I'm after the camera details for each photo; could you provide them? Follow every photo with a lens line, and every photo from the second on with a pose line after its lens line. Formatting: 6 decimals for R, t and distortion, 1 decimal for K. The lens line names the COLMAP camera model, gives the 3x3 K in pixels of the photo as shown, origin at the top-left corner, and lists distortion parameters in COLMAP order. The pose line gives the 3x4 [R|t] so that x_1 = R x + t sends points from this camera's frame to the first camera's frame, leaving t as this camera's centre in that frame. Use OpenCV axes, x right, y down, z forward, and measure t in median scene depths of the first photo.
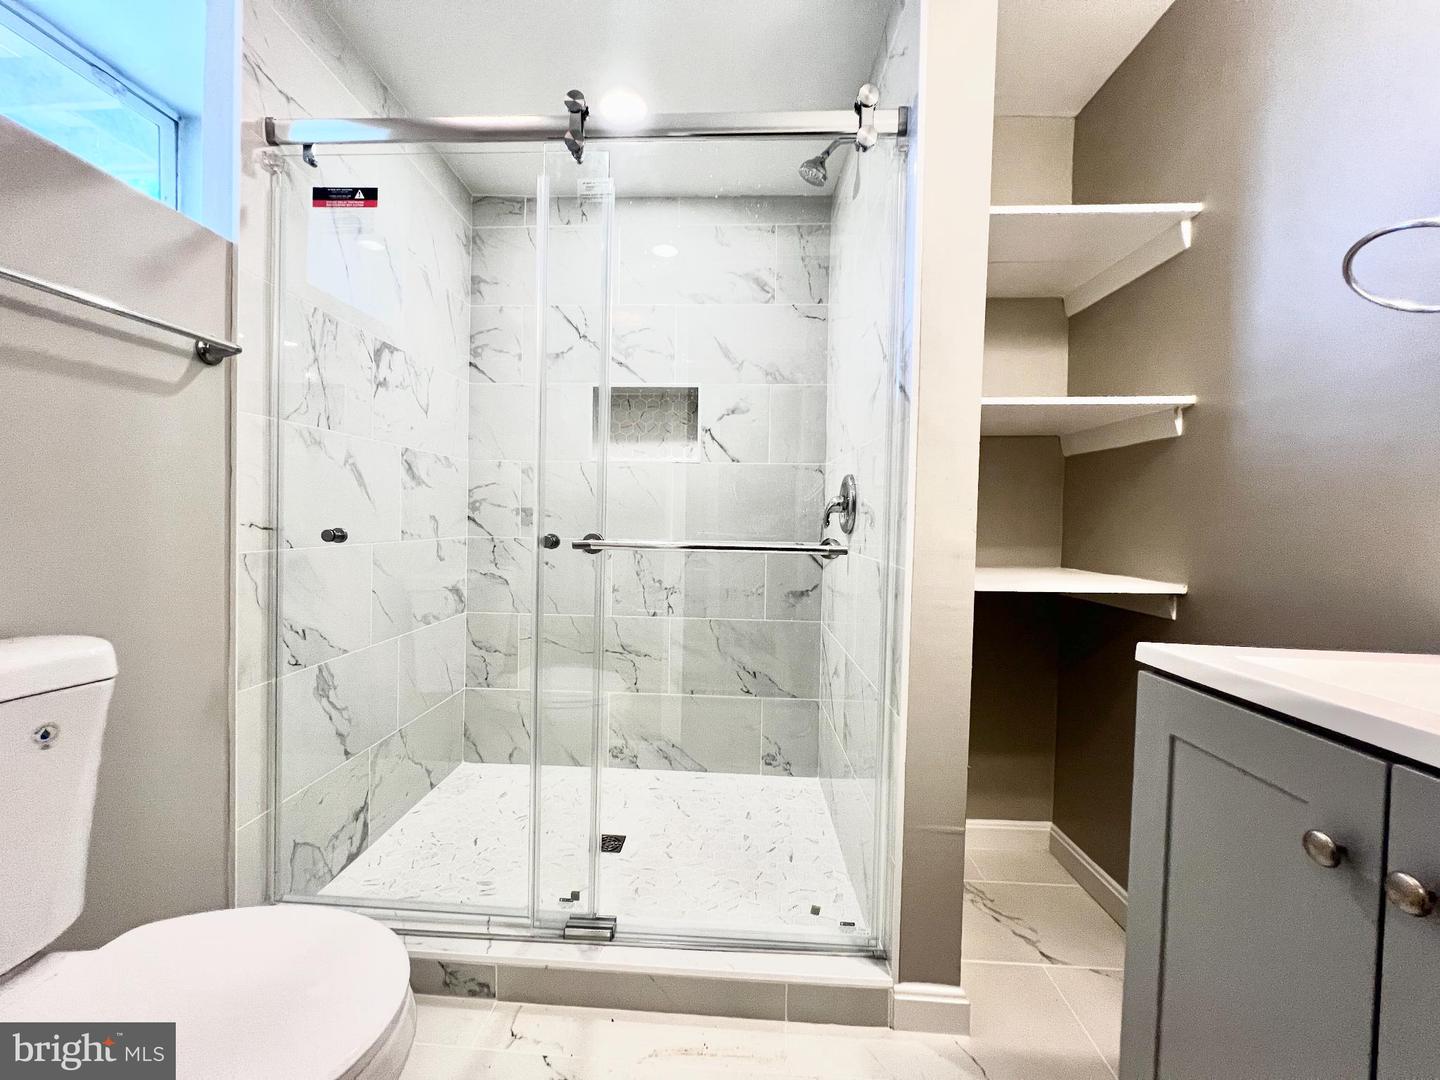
lens RADIAL K [[579.1, 0, 717.3], [0, 579.1, 534.2], [0, 0, 1]] dist [-0.002138, 0.000540]
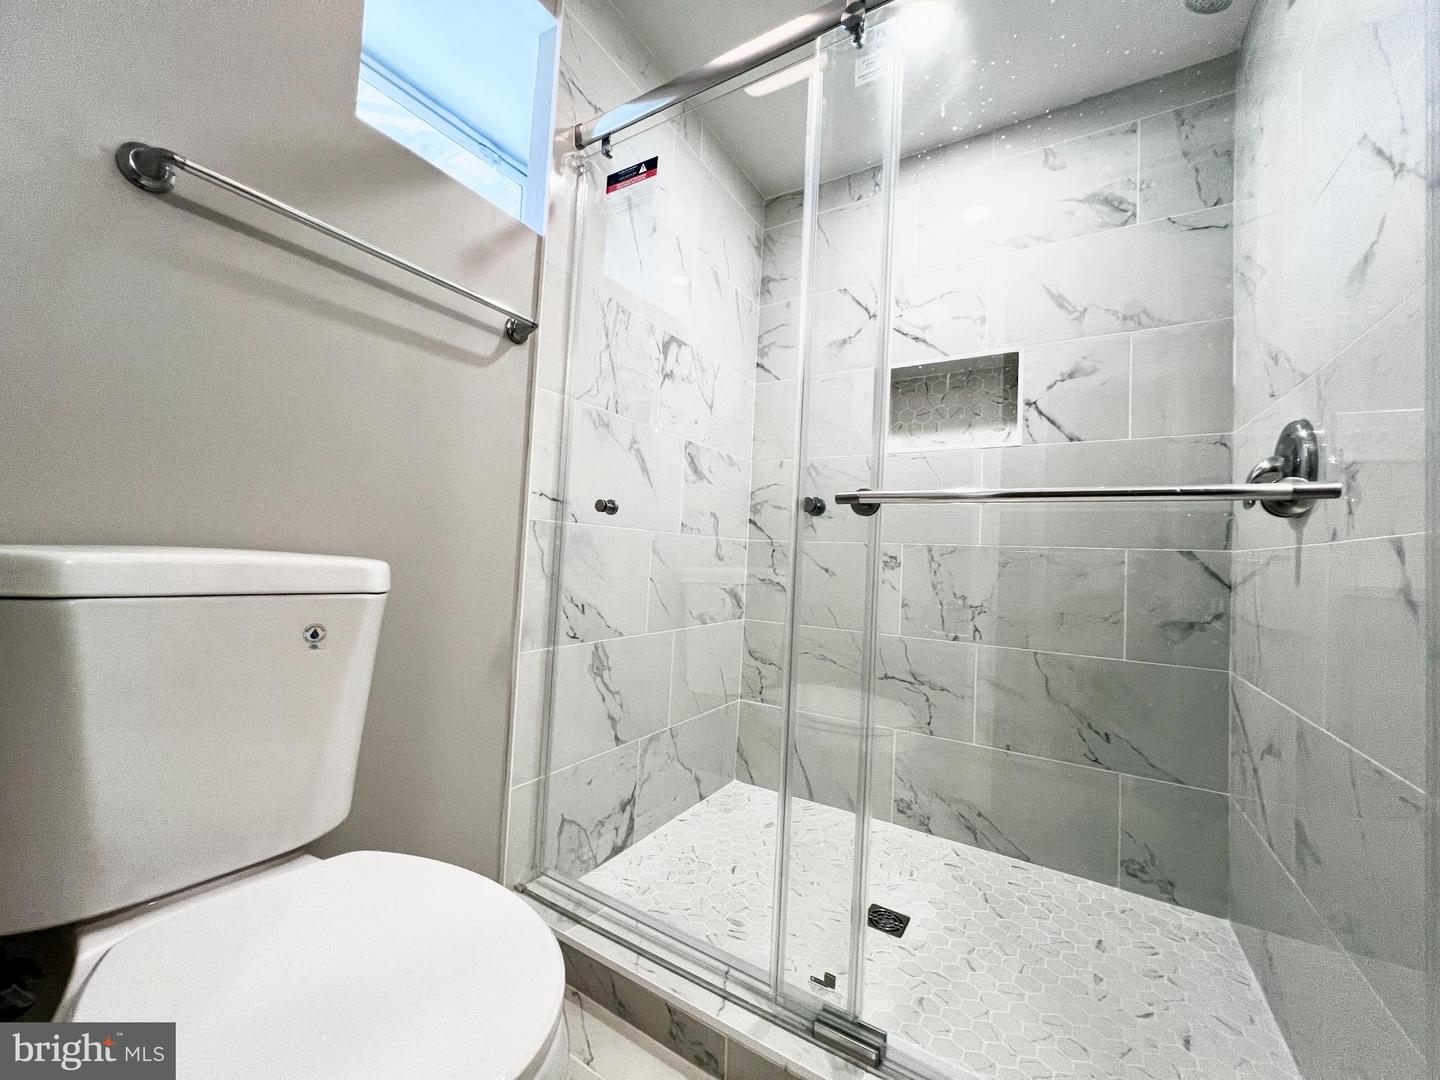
lens RADIAL K [[579.1, 0, 717.3], [0, 579.1, 534.2], [0, 0, 1]] dist [-0.002138, 0.000540]
pose [[0.873227, 0.001269, -0.487311, -0.009256], [-0.042391, 0.996404, -0.073367, 0.090244], [0.485466, 0.084724, 0.870141, 0.182834]]
